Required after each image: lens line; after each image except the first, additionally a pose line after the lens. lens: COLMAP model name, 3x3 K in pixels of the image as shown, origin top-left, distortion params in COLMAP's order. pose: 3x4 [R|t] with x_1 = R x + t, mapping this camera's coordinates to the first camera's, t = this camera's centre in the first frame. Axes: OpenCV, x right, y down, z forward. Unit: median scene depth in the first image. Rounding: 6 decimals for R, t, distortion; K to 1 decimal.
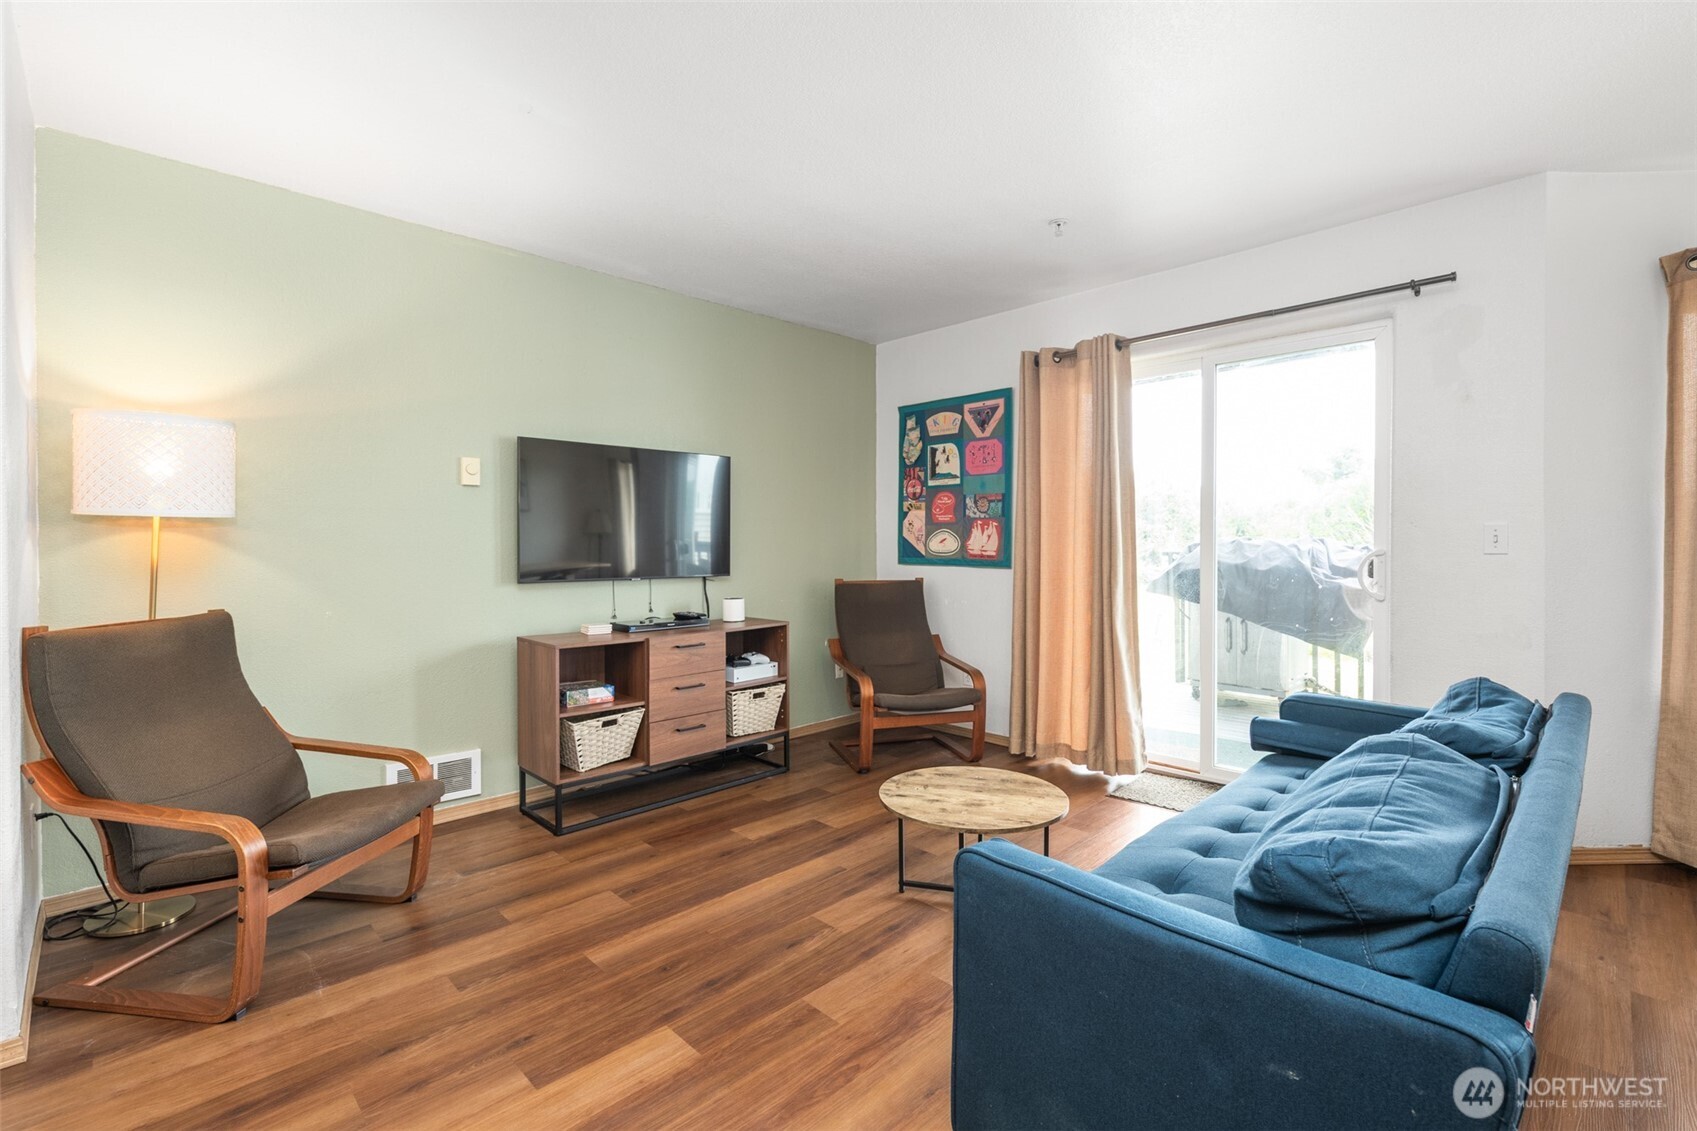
lens RADIAL K [[752.3, 0, 852.7], [0, 752.3, 555.4], [0, 0, 1]] dist [-0.005674, -0.001376]
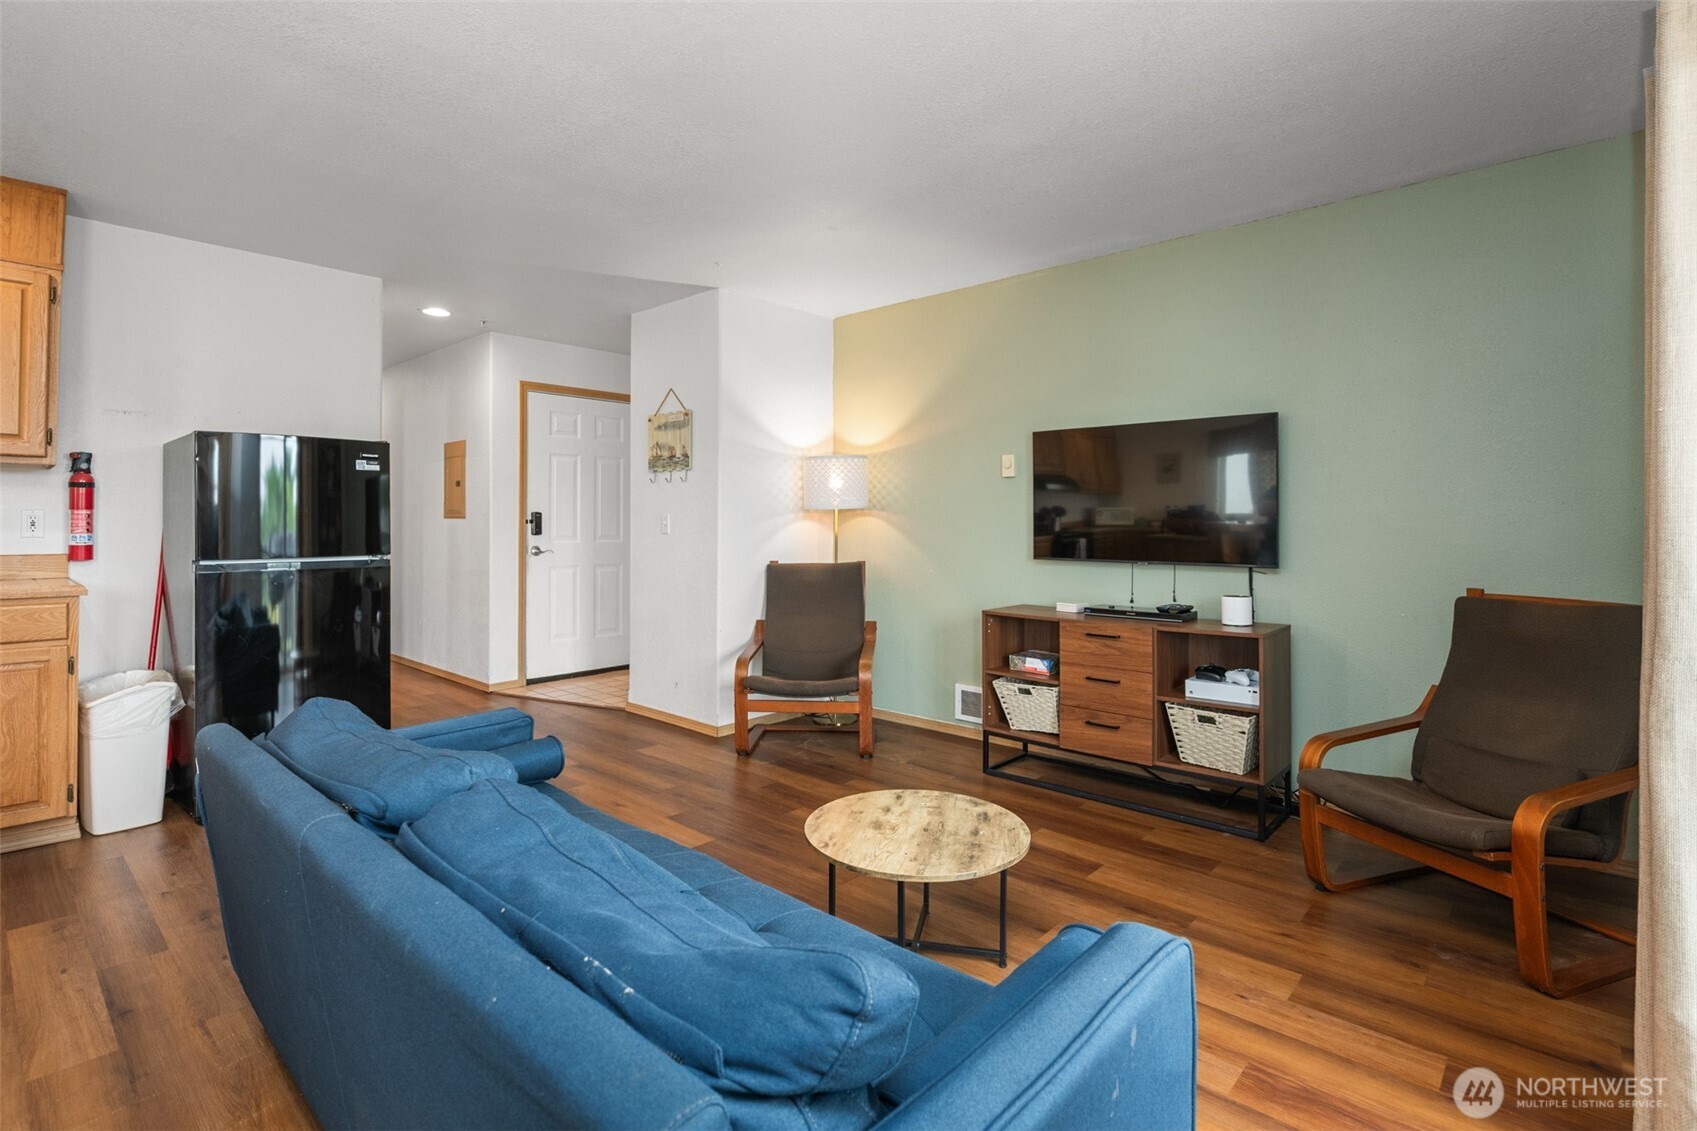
lens RADIAL K [[802.3, 0, 842.8], [0, 802.3, 523.1], [0, 0, 1]] dist [-0.004862, -0.002696]
pose [[0.048241, 0.000913, -0.998835, 0.586802], [-0.019126, 0.999817, -0.000010, -0.009345], [0.998653, 0.019104, 0.048250, 0.491256]]
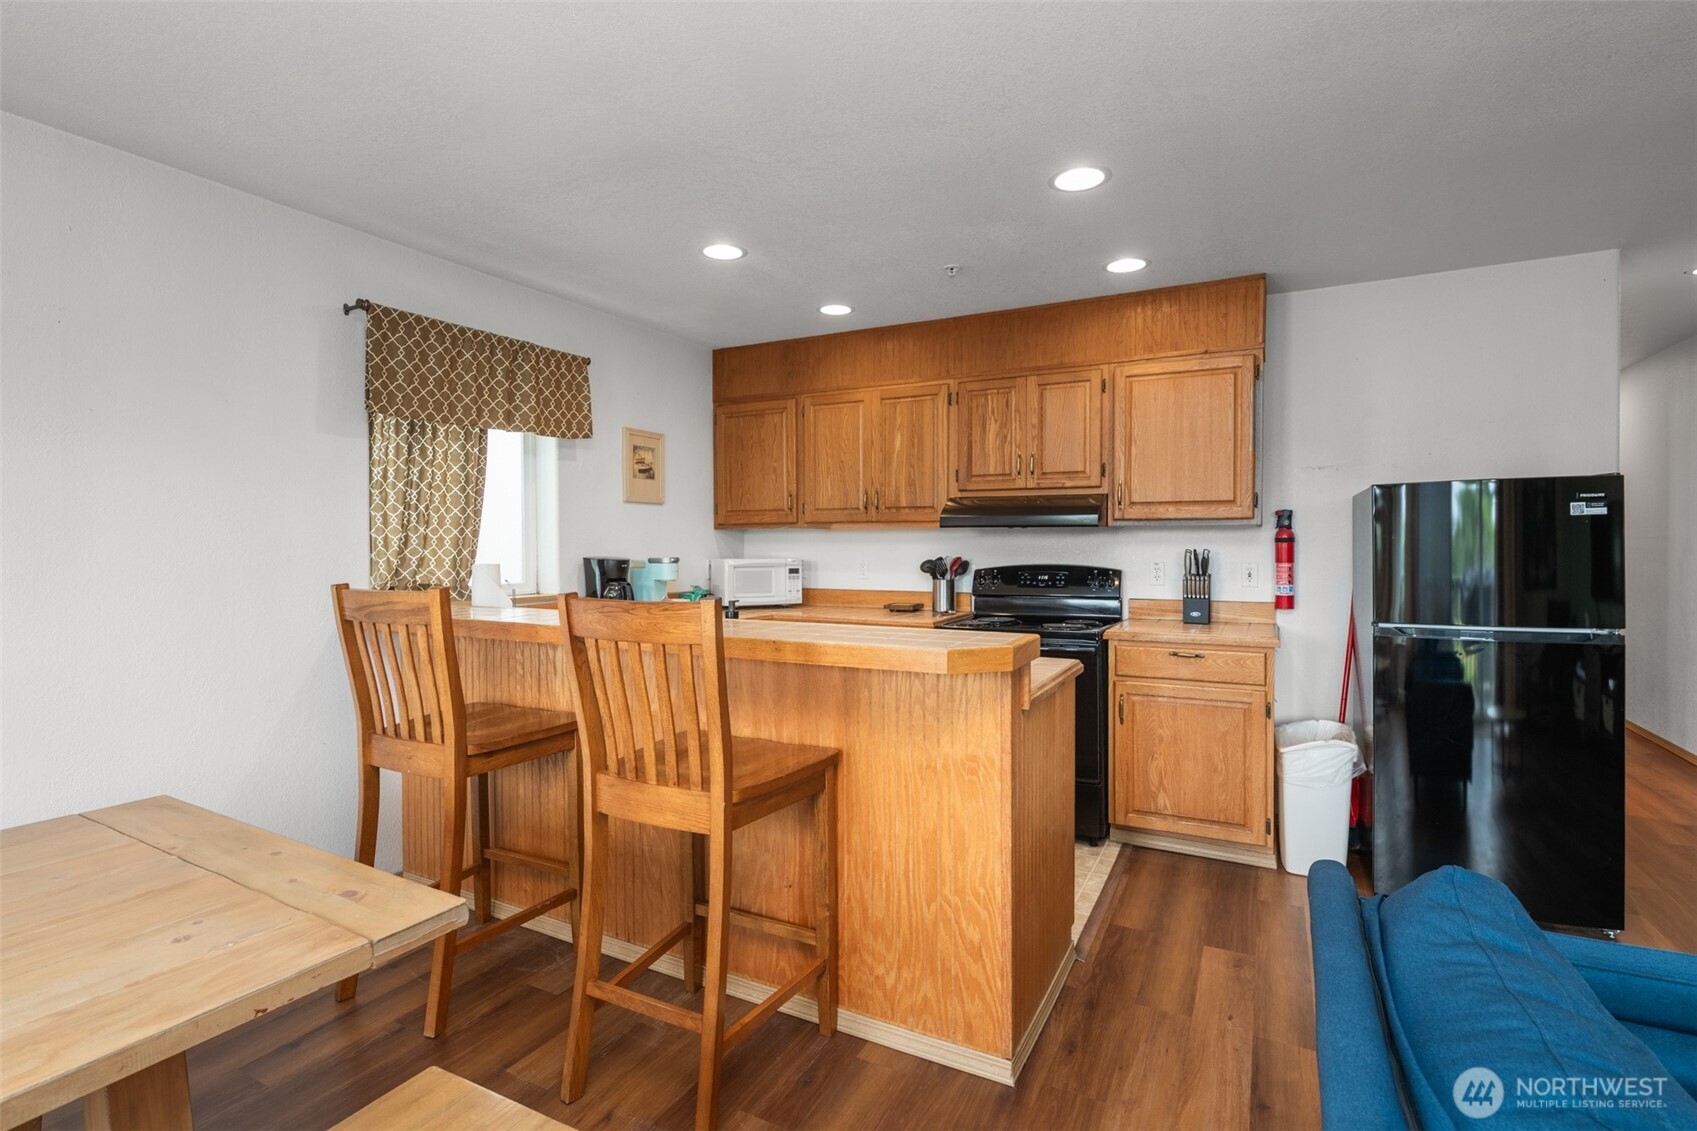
lens RADIAL K [[802.3, 0, 851.4], [0, 802.3, 553.5], [0, 0, 1]] dist [-0.004862, -0.002696]
pose [[-0.953897, 0.012502, -0.299873, 0.467896], [0.003815, 0.999556, 0.029537, -0.044375], [0.300109, 0.027031, -0.953522, 0.458444]]
